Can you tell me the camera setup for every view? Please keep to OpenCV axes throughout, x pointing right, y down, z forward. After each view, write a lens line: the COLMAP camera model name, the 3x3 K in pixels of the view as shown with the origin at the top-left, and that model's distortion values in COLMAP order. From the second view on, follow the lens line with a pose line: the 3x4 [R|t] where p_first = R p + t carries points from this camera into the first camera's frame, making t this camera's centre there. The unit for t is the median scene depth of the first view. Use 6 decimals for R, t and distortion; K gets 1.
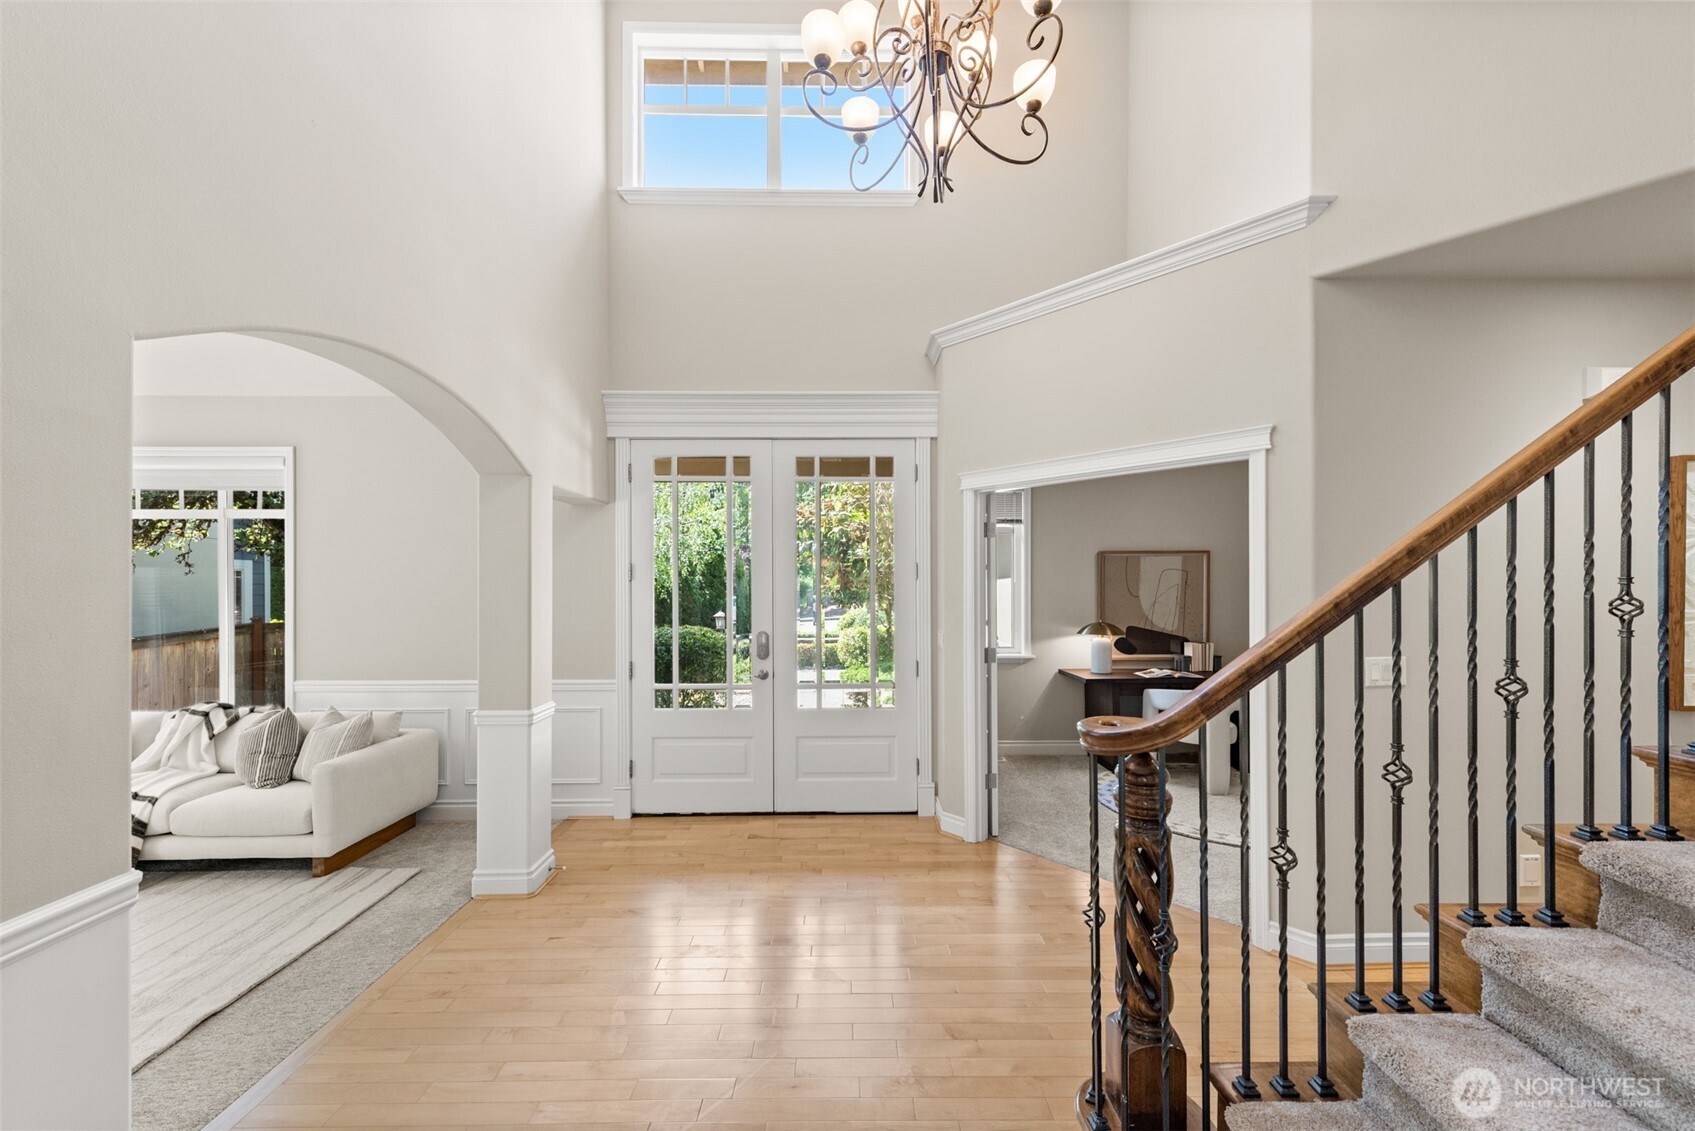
lens RADIAL K [[663.5, 0, 843.1], [0, 663.5, 593.7], [0, 0, 1]] dist [0.007241, -0.001984]
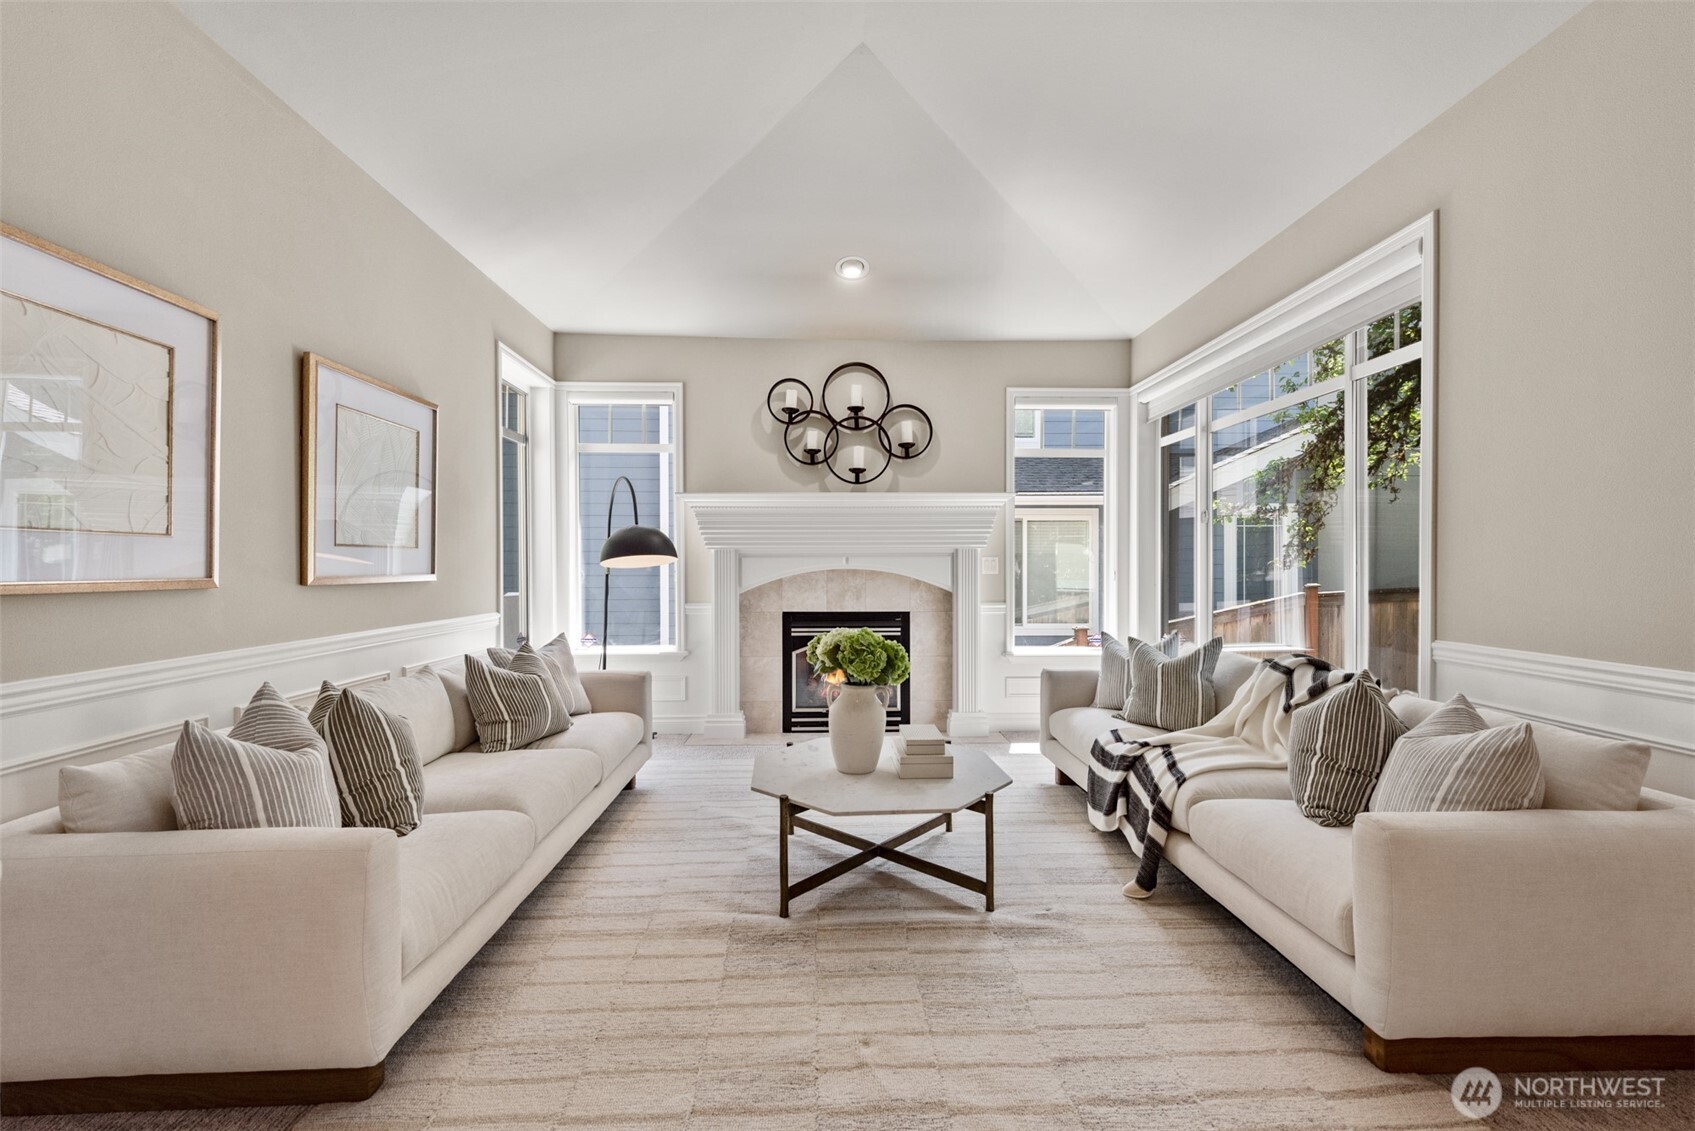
lens RADIAL K [[706.6, 0, 844.8], [0, 706.6, 565.6], [0, 0, 1]] dist [0.003687, -0.000093]
pose [[0.026343, 0.003527, -0.999647, -0.293610], [-0.009518, 0.999949, 0.003277, 0.083750], [0.999608, 0.009429, 0.026375, 0.580543]]
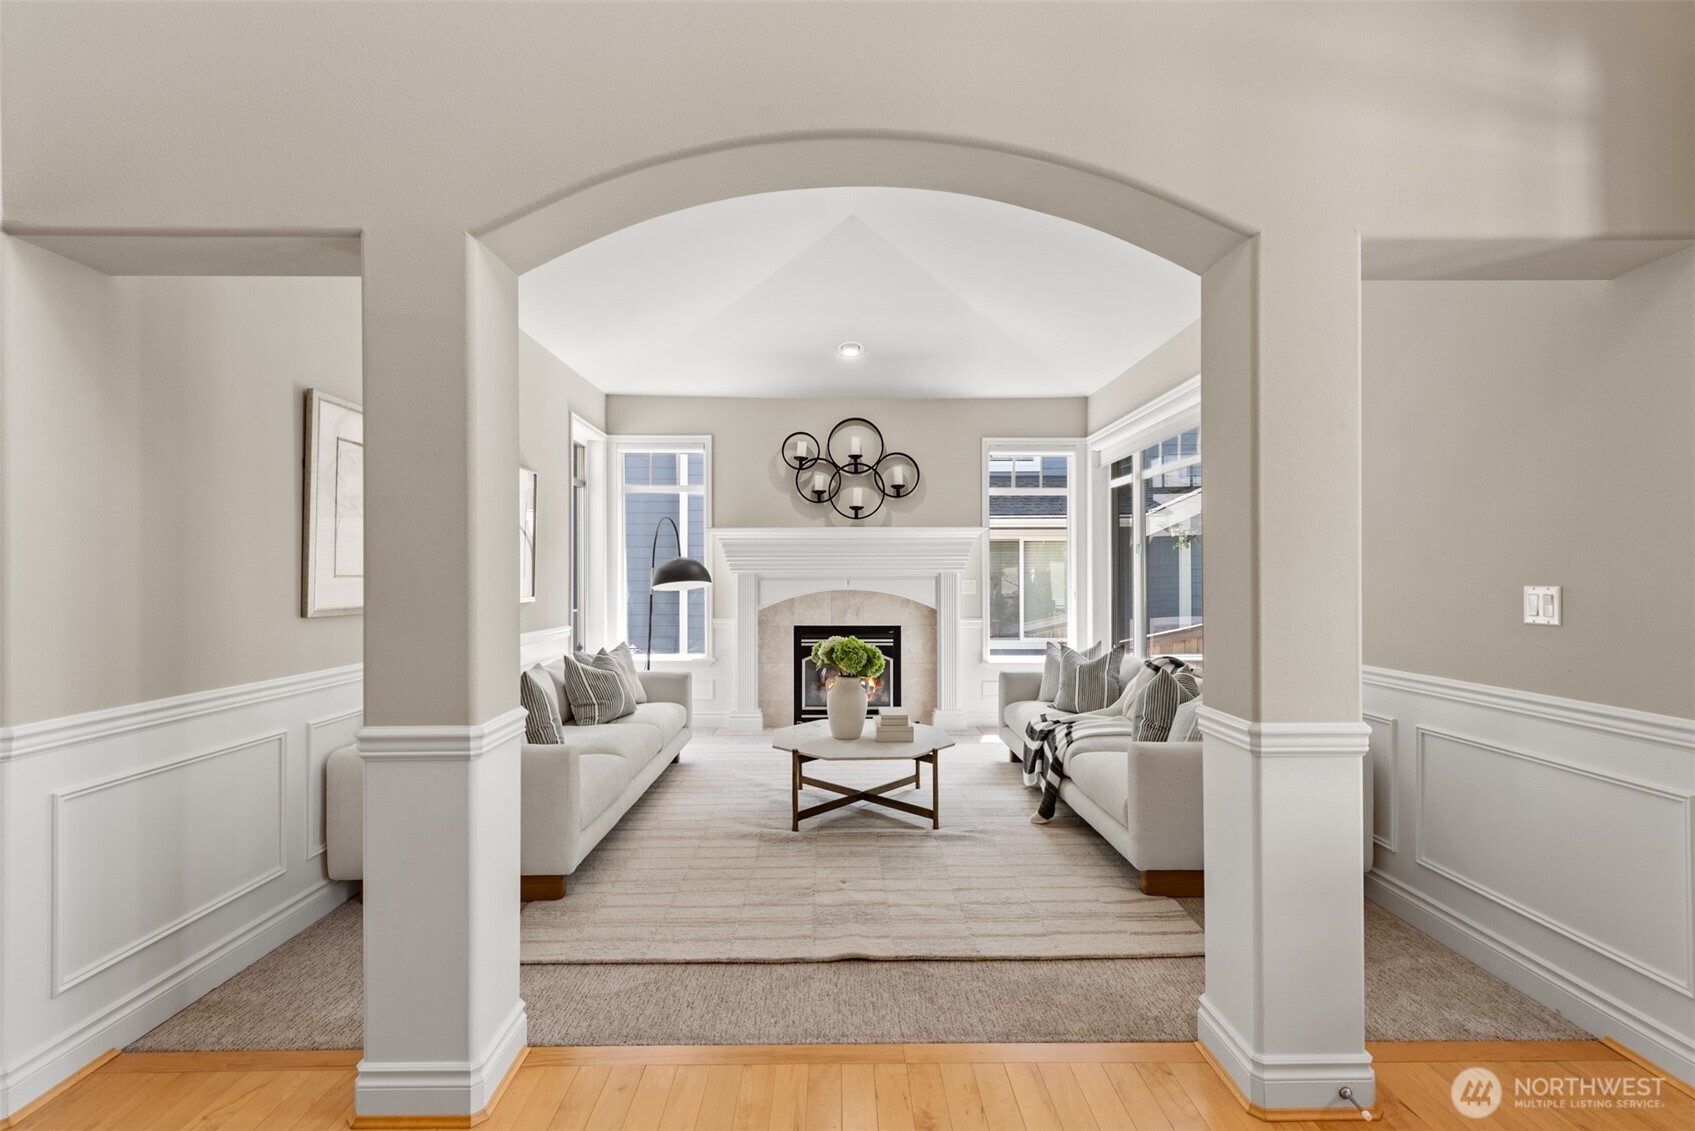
lens RADIAL K [[747.4, 0, 846.6], [0, 747.4, 574.2], [0, 0, 1]] dist [0.001996, 0.000213]
pose [[0.009374, -0.001283, -0.999955, 0.059035], [-0.010743, 0.999941, -0.001384, 0.061565], [0.999898, 0.010755, 0.009360, 0.600835]]
